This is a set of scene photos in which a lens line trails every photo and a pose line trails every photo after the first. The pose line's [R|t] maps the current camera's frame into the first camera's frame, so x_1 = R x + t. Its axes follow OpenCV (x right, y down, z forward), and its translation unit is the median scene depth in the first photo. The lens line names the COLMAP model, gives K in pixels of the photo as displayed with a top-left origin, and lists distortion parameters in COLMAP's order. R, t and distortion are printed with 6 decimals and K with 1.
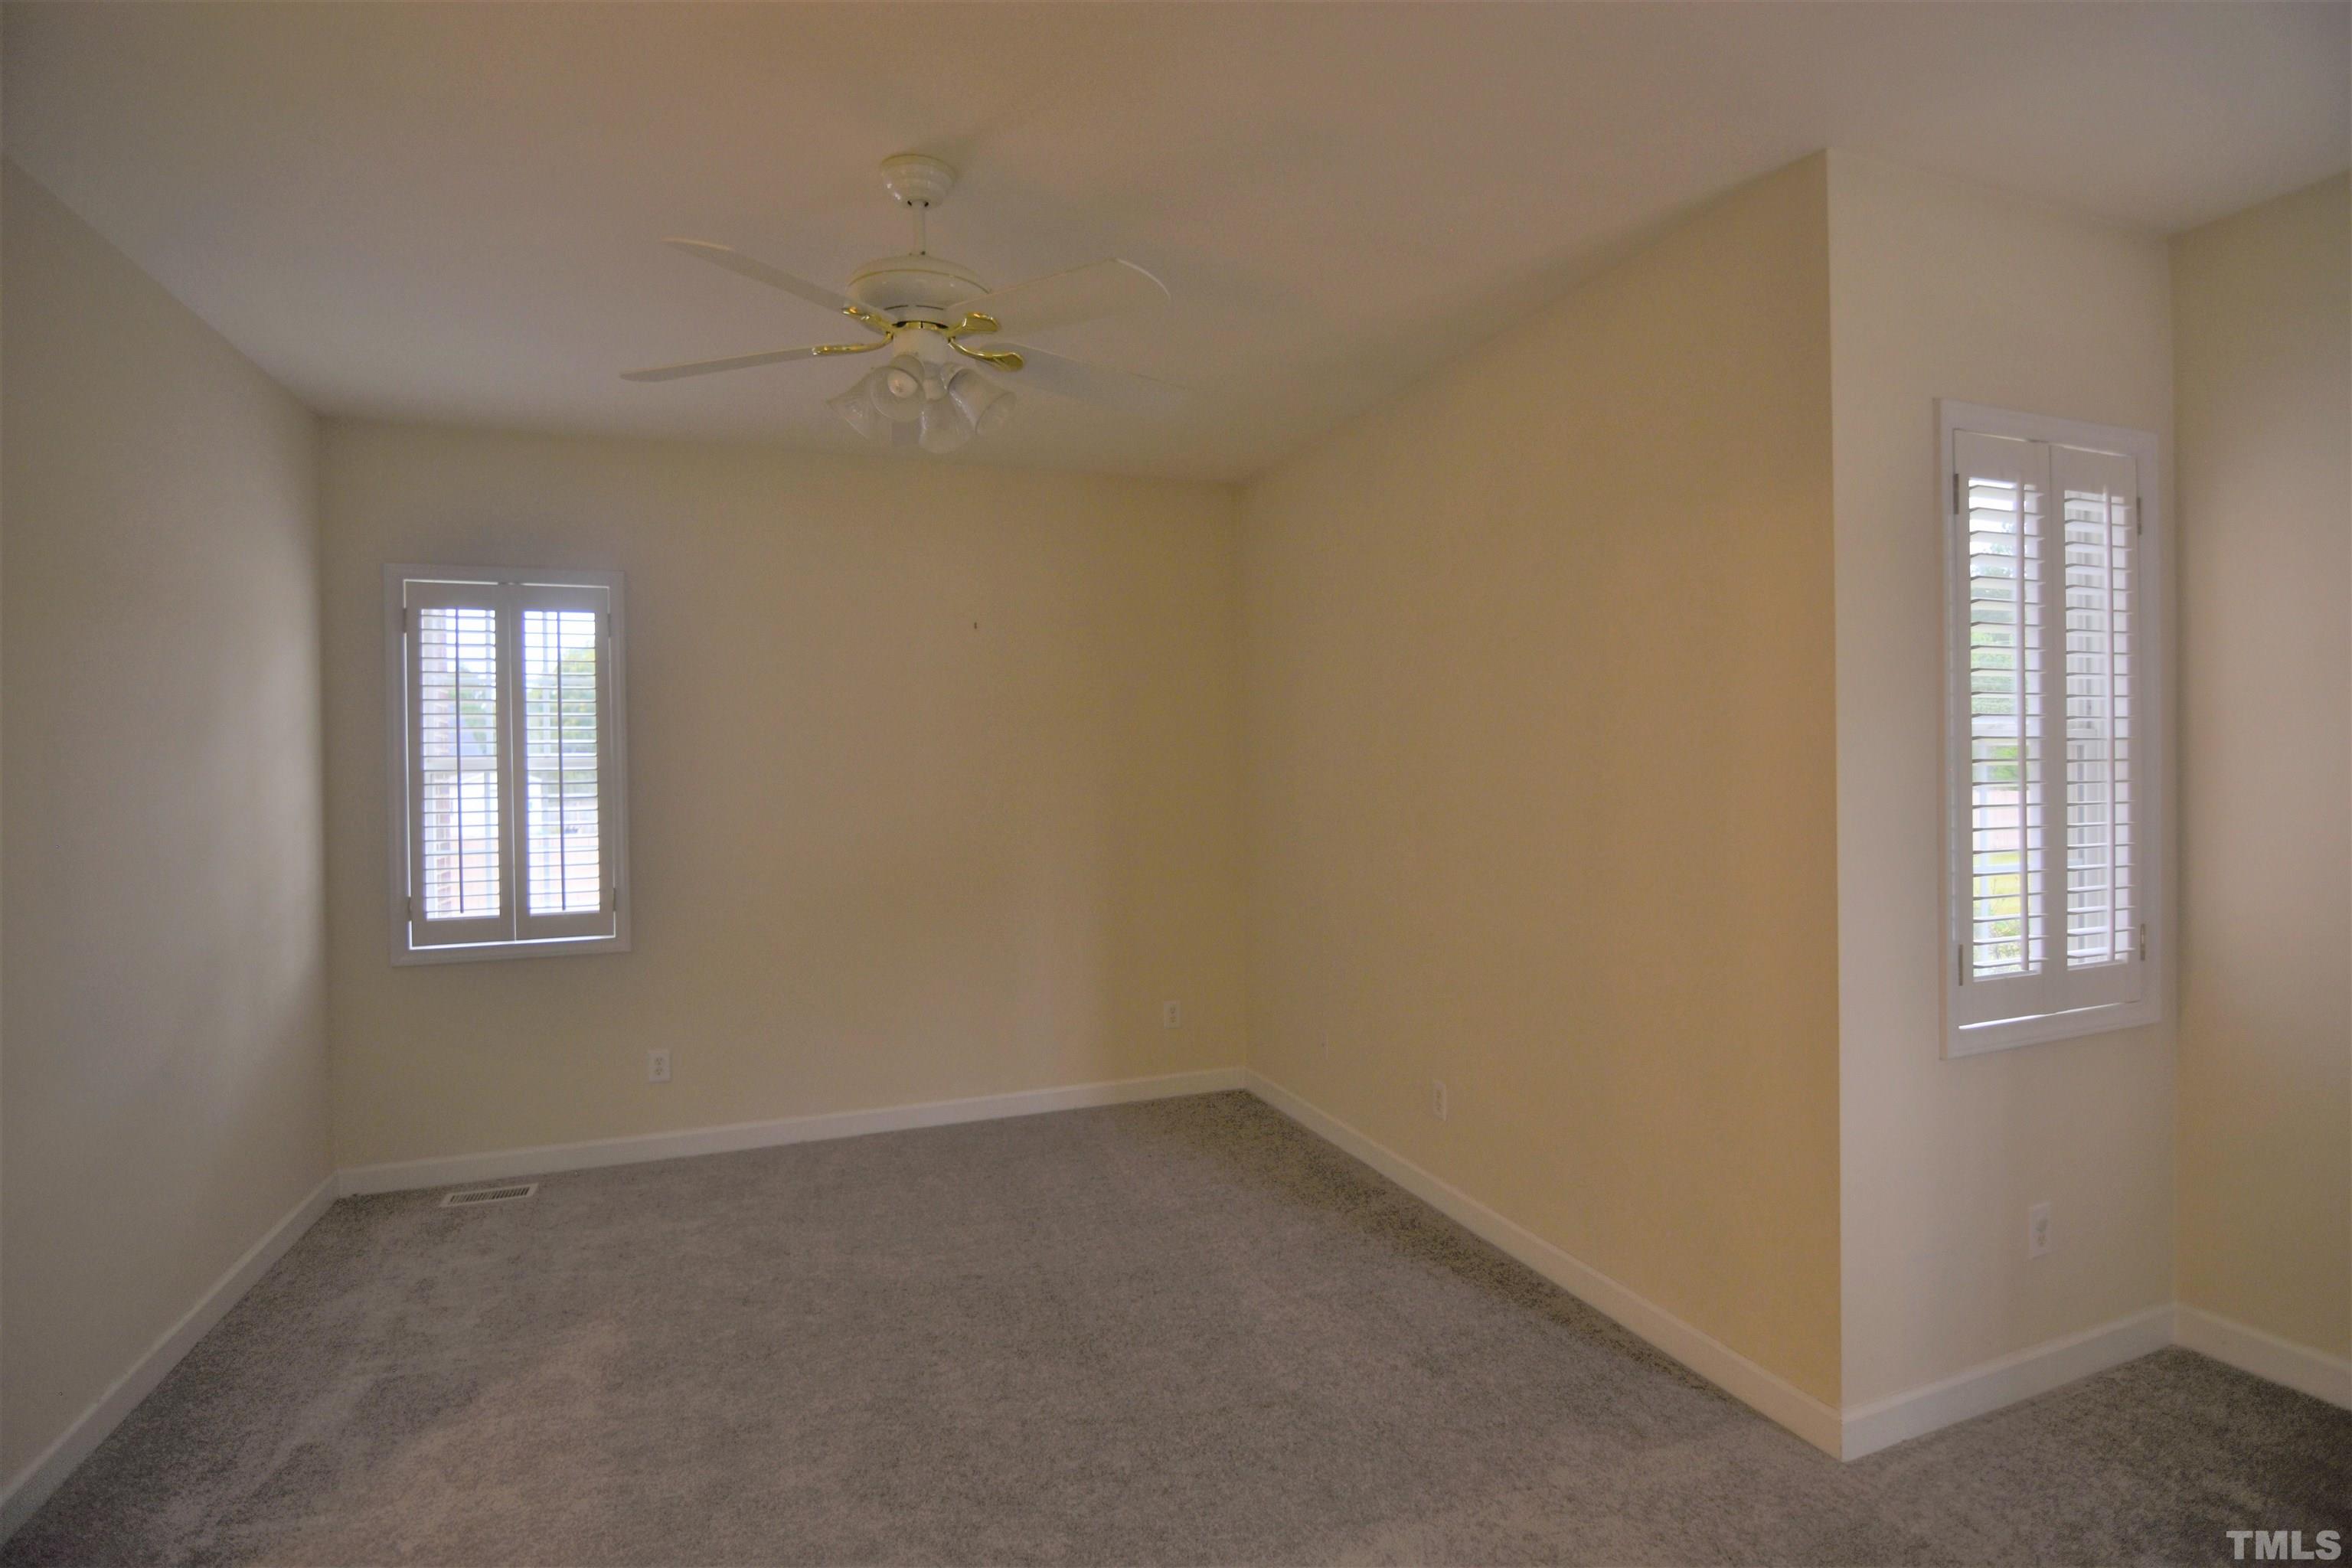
lens RADIAL K [[1153.2, 0, 1178.7], [0, 1153.2, 782.1], [0, 0, 1]] dist [-0.009161, -0.009043]
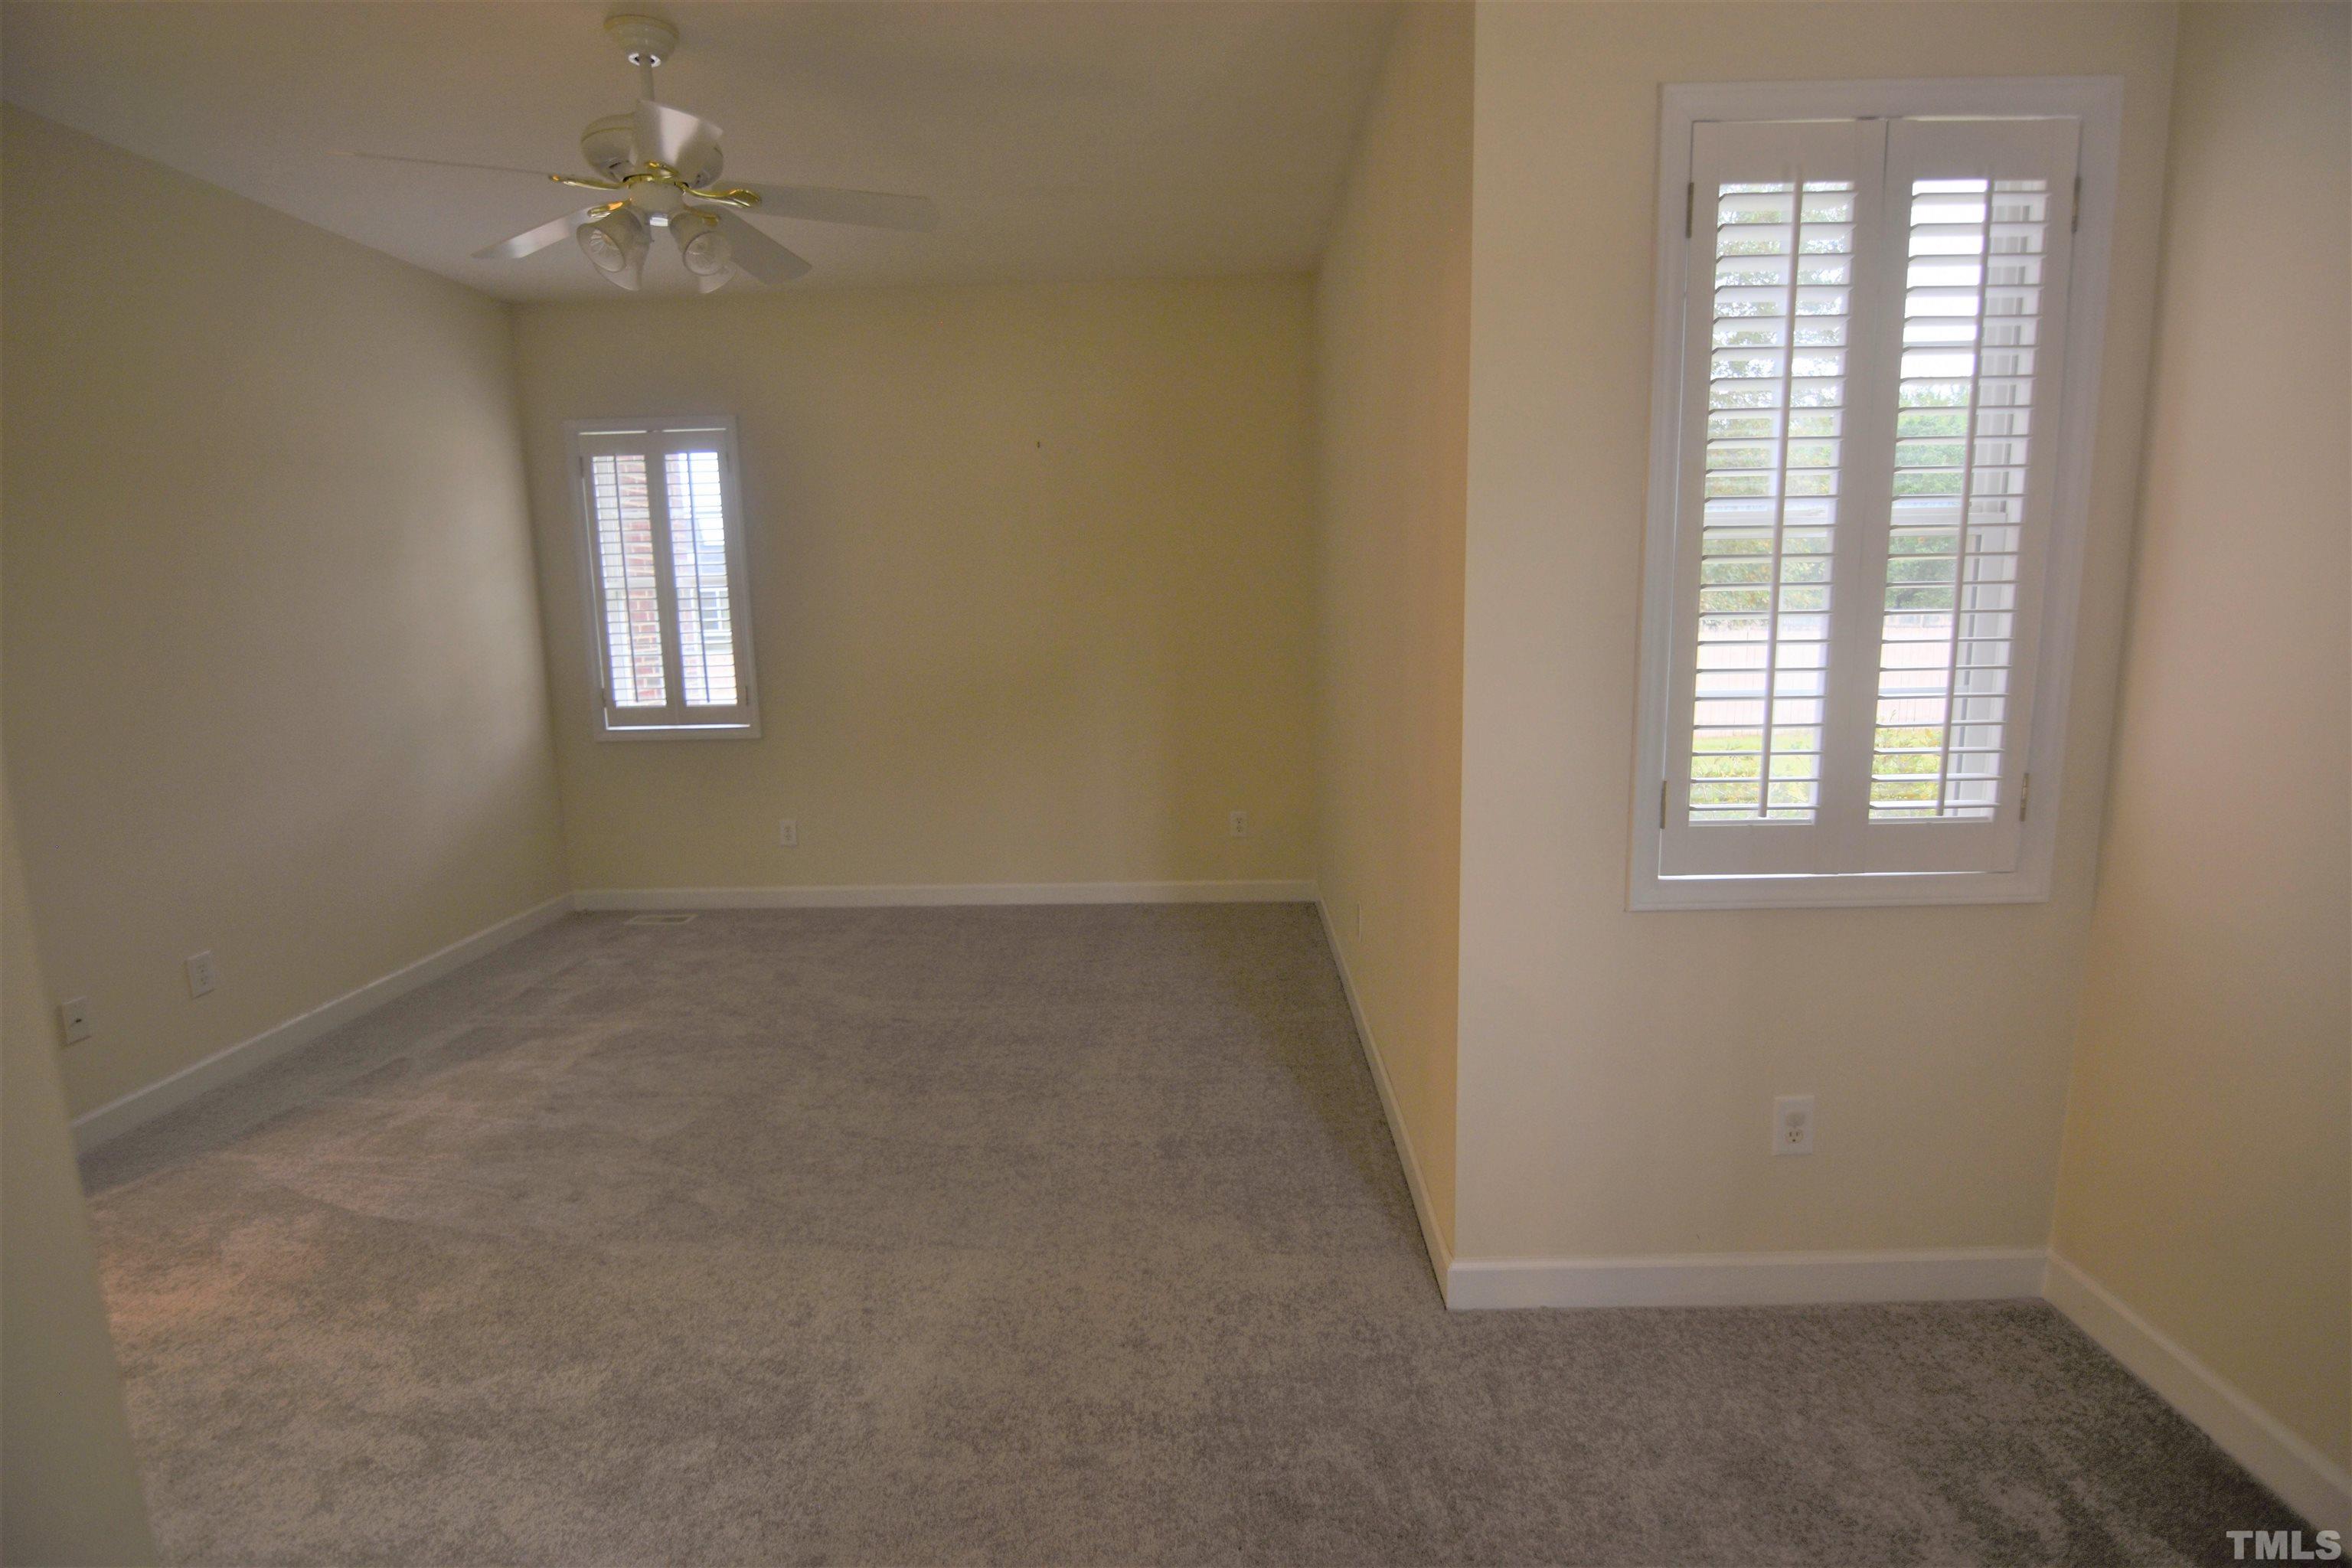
lens RADIAL K [[1153.2, 0, 1181.1], [0, 1153.2, 785.3], [0, 0, 1]] dist [-0.009161, -0.009043]
pose [[0.922442, 0.056936, -0.381915, 0.576641], [0.004260, 0.987509, 0.157505, 0.009585], [0.386112, -0.146916, 0.910677, 0.081848]]
